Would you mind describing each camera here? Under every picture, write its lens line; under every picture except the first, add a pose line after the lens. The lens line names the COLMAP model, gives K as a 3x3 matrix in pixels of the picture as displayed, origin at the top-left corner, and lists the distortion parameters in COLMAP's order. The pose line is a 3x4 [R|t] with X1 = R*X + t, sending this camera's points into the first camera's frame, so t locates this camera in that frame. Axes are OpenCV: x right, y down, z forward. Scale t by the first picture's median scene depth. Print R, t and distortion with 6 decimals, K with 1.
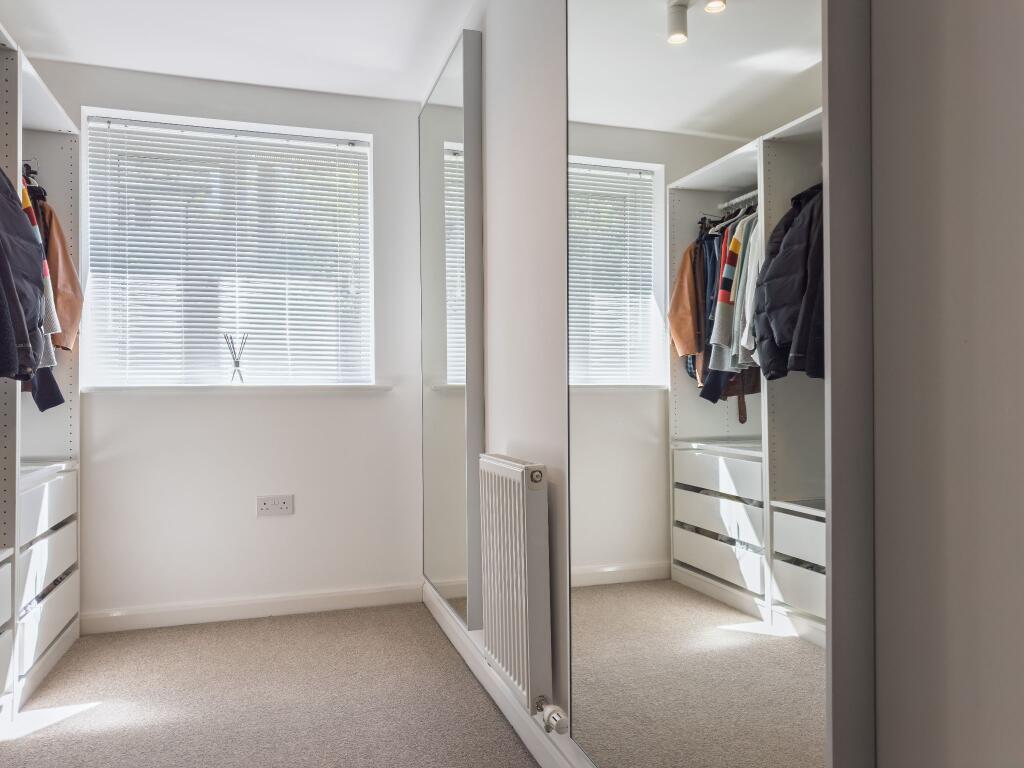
lens RADIAL K [[743.1, 0, 510.2], [0, 743.1, 379.5], [0, 0, 1]] dist [-0.004226, -0.003002]
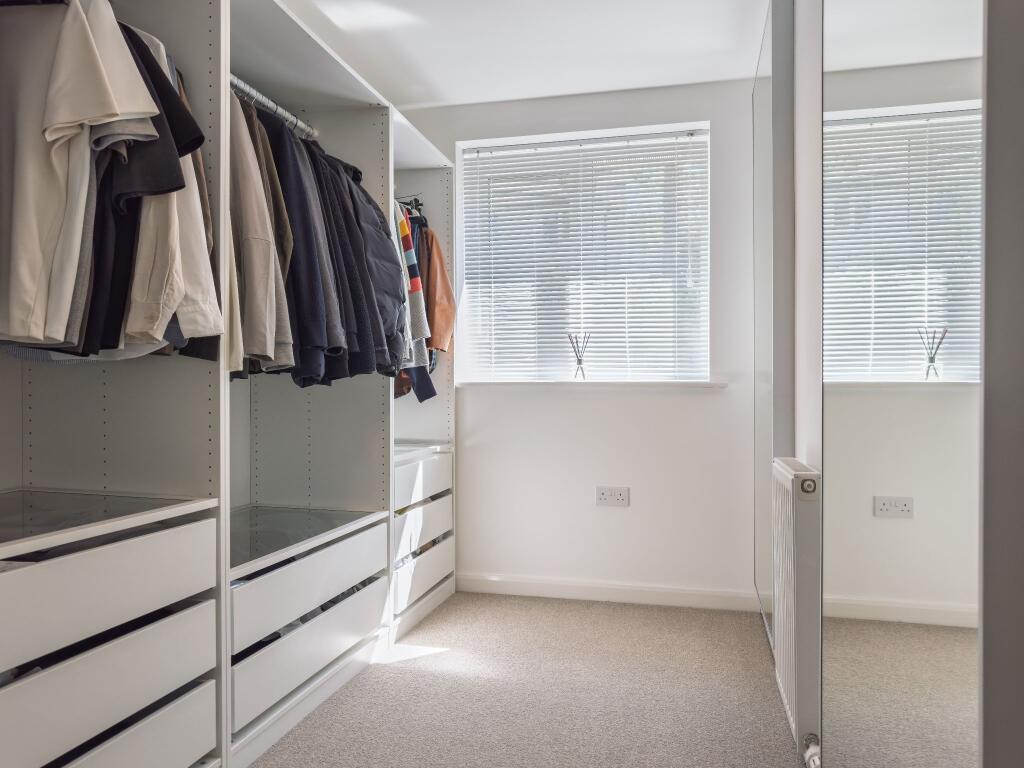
lens RADIAL K [[743.1, 0, 496.3], [0, 743.1, 397.0], [0, 0, 1]] dist [-0.004226, -0.003002]
pose [[0.845067, 0.014848, -0.534455, 0.110729], [0.000195, 0.999606, 0.028079, 0.000071], [0.534661, -0.023833, 0.844731, 0.036455]]
